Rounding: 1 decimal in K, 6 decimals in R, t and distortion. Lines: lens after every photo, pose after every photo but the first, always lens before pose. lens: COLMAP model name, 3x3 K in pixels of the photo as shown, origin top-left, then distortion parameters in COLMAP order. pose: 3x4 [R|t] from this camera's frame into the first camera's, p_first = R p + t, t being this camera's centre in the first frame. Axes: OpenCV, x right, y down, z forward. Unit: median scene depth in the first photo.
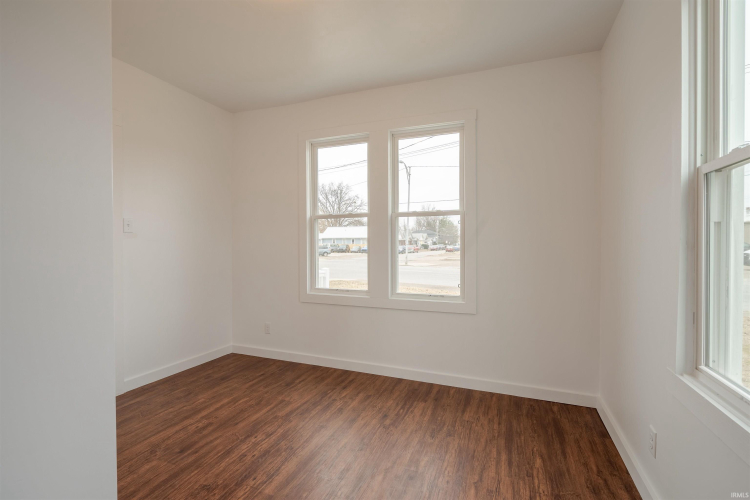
lens RADIAL K [[348.0, 0, 367.0], [0, 348.0, 252.3], [0, 0, 1]] dist [0.004496, 0.001040]
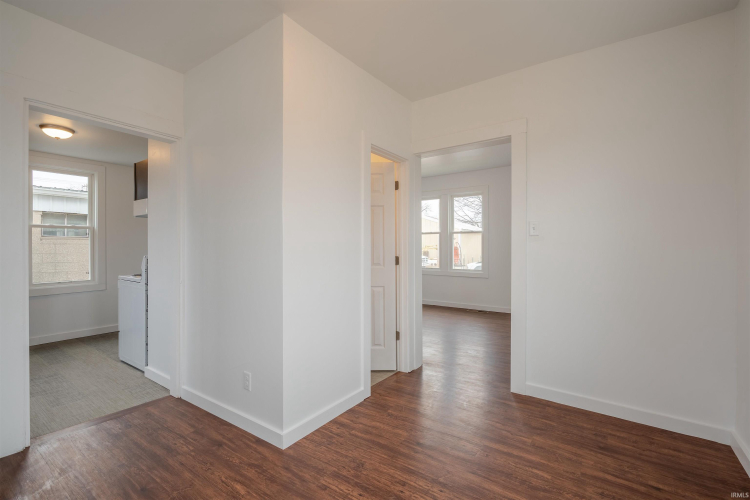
lens RADIAL K [[348.0, 0, 377.1], [0, 348.0, 249.1], [0, 0, 1]] dist [0.004496, 0.001040]
pose [[-0.245761, 0.001642, -0.969329, 0.370421], [-0.015830, 0.999858, 0.005707, -0.016378], [0.969201, 0.016747, -0.245701, 0.800610]]
